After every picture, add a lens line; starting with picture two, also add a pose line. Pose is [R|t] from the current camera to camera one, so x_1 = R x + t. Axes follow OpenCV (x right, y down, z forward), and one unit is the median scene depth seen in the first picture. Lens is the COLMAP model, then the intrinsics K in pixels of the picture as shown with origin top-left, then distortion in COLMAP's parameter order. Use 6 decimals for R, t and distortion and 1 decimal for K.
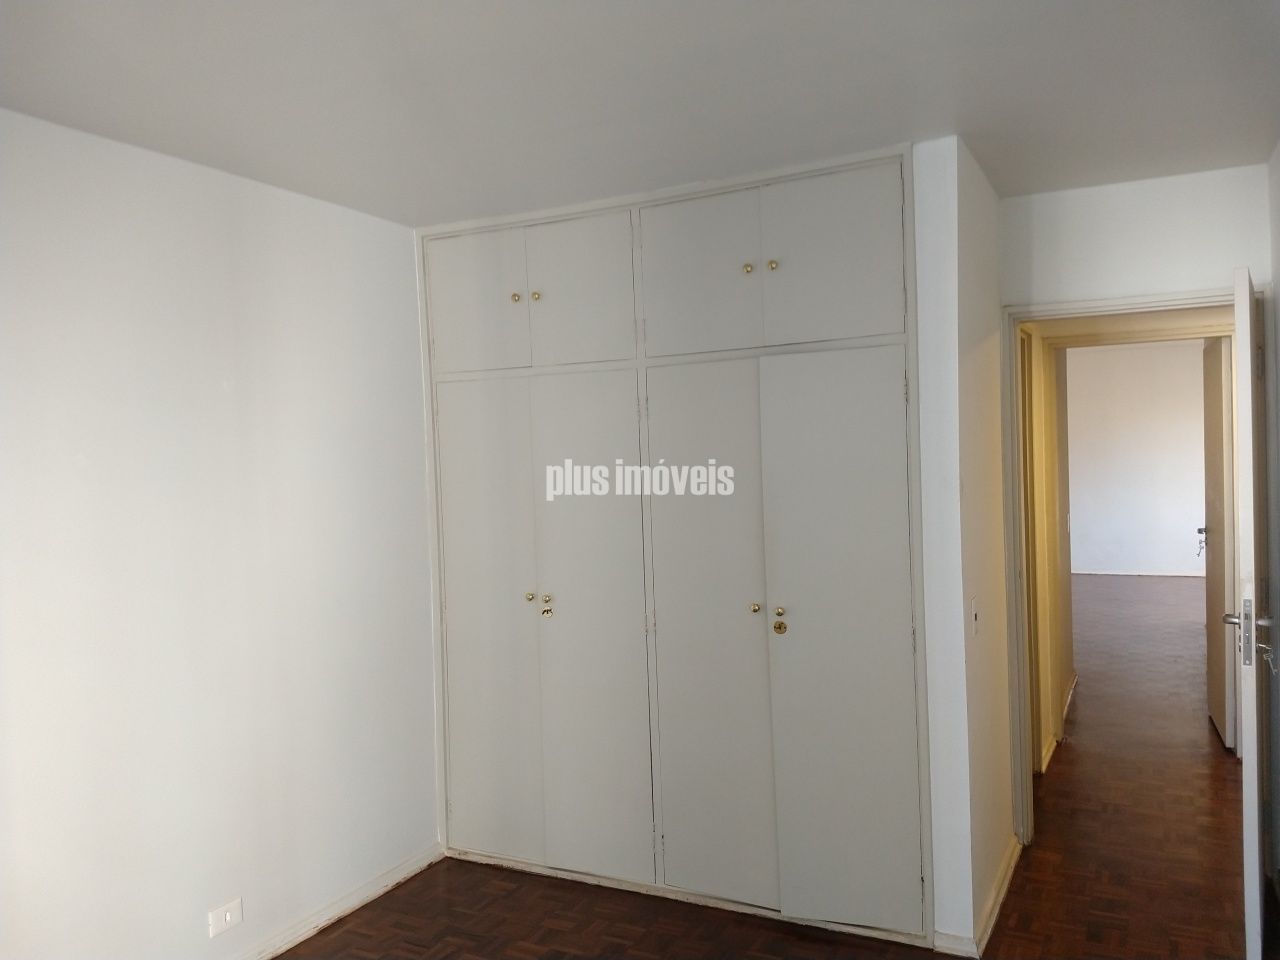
lens RADIAL K [[1023.2, 0, 607.7], [0, 1023.2, 504.3], [0, 0, 1]] dist [0.149558, -0.116038]
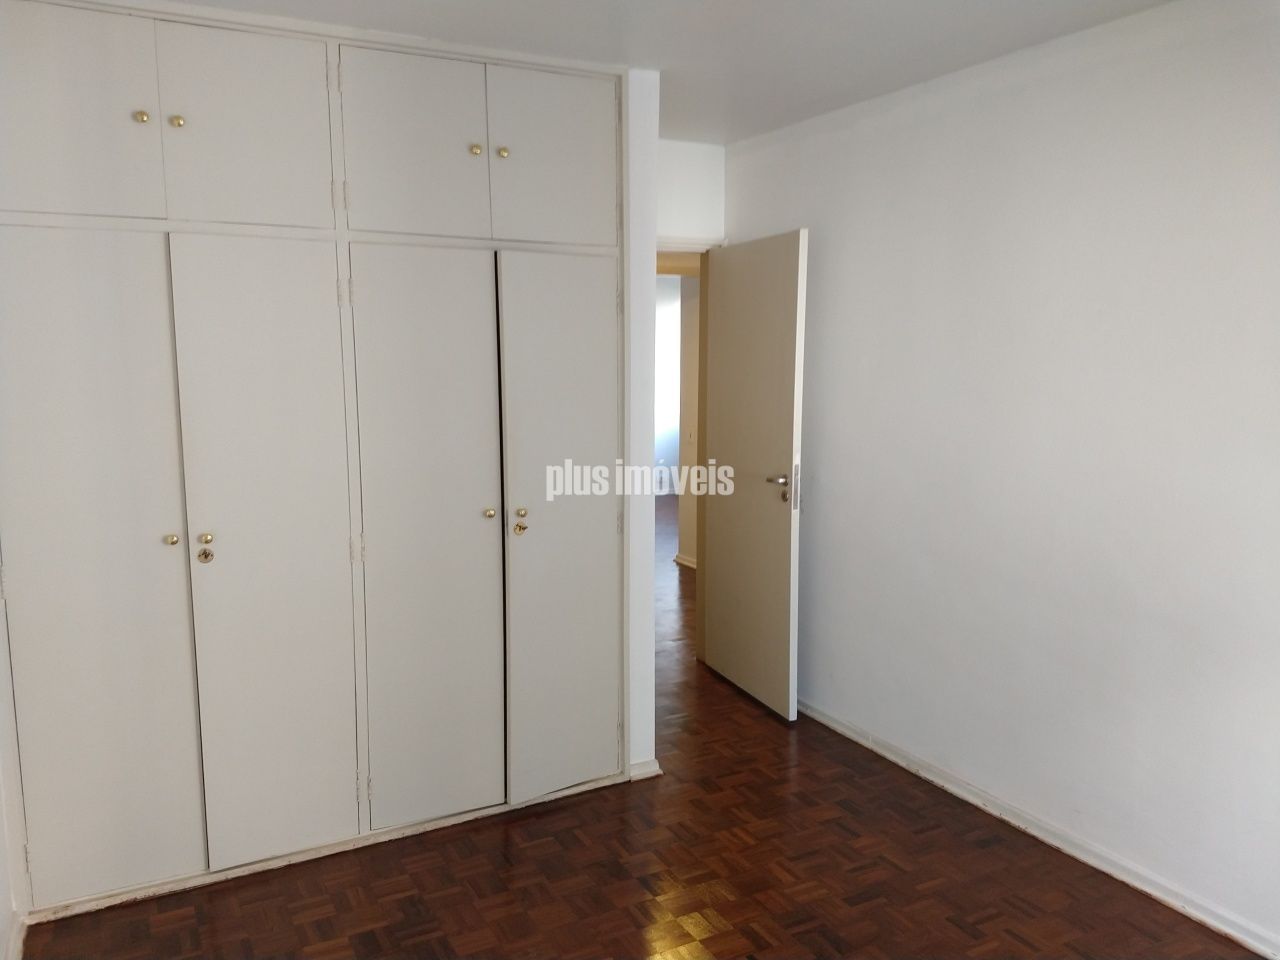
lens RADIAL K [[1023.2, 0, 650.1], [0, 1023.2, 486.0], [0, 0, 1]] dist [0.149558, -0.116038]
pose [[0.567774, -0.076105, 0.819659, -0.550287], [0.026090, 0.996881, 0.074488, 0.009402], [-0.822771, -0.020908, 0.567988, 0.312204]]
